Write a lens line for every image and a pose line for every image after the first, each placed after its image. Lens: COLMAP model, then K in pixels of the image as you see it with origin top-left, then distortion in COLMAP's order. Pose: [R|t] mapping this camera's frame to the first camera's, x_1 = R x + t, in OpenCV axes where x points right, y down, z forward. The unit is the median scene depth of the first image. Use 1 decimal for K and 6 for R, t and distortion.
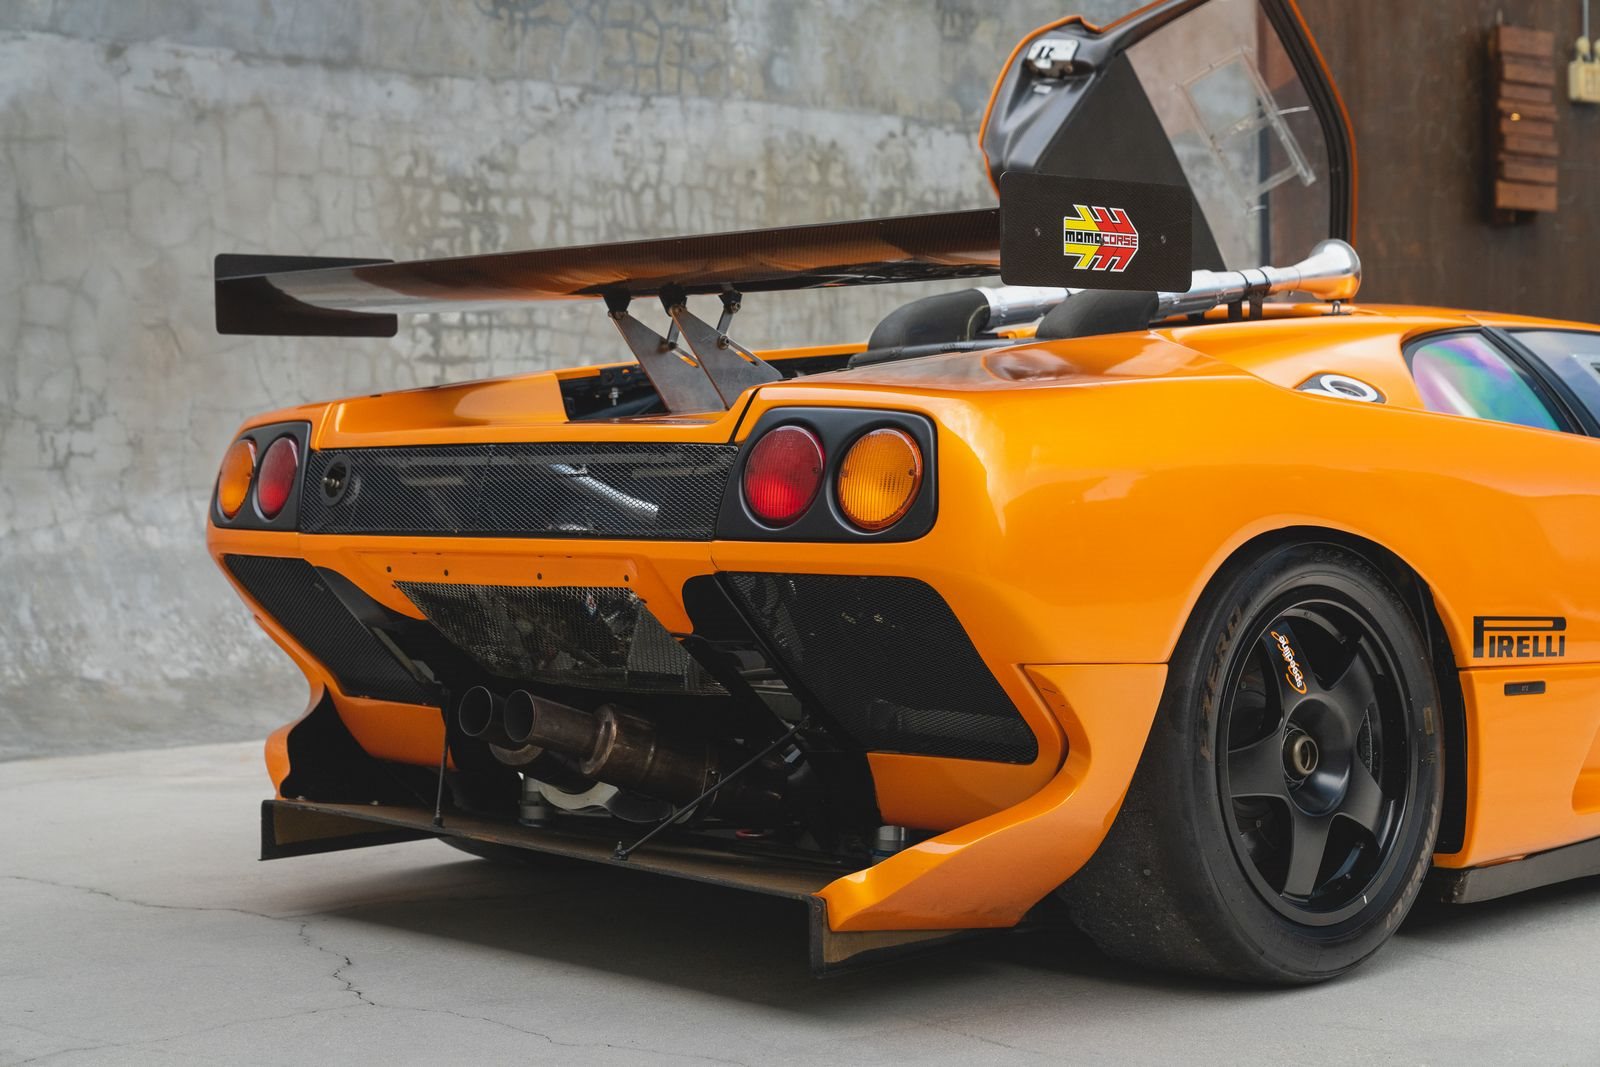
lens RADIAL K [[2720.4, 0, 789.6], [0, 2720.4, 538.6], [0, 0, 1]] dist [0.026606, 0.000000]
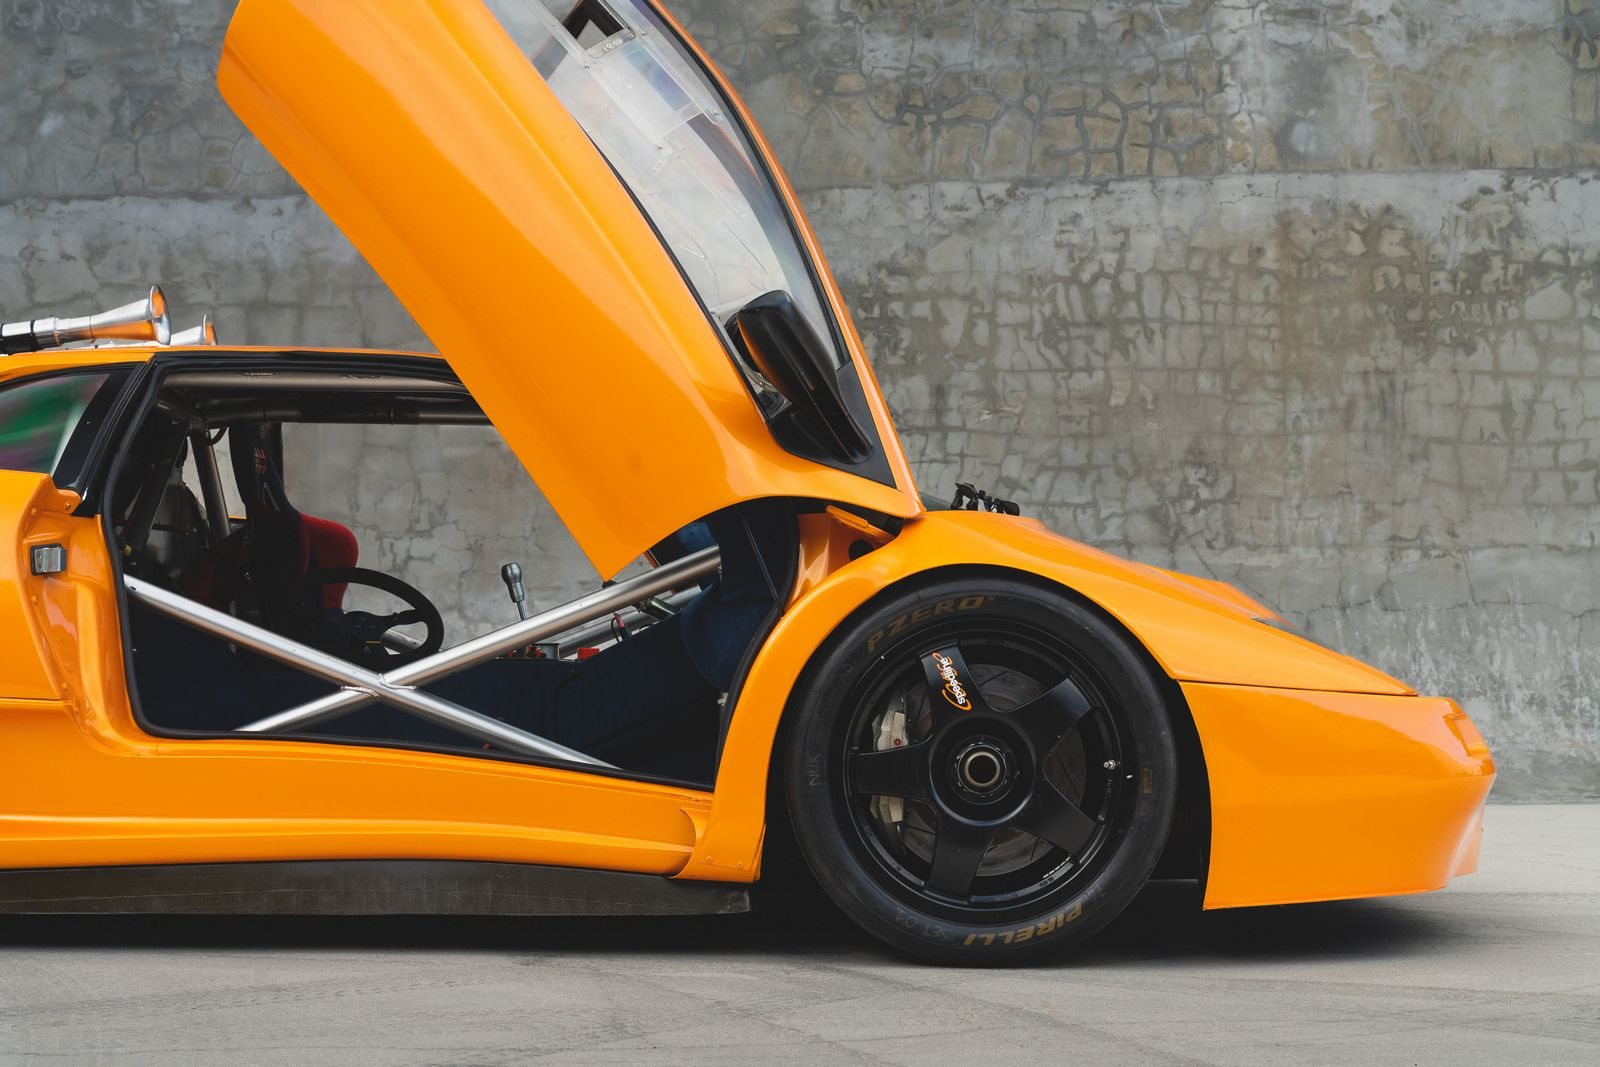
lens RADIAL K [[2846.4, 0, 798.5], [0, 2846.4, 519.7], [0, 0, 1]] dist [0.020700, 0.000000]
pose [[0.704961, -0.026102, -0.708766, 0.649448], [-0.022240, 0.998018, -0.058875, 0.018138], [0.708898, 0.057267, 0.702983, 0.261935]]
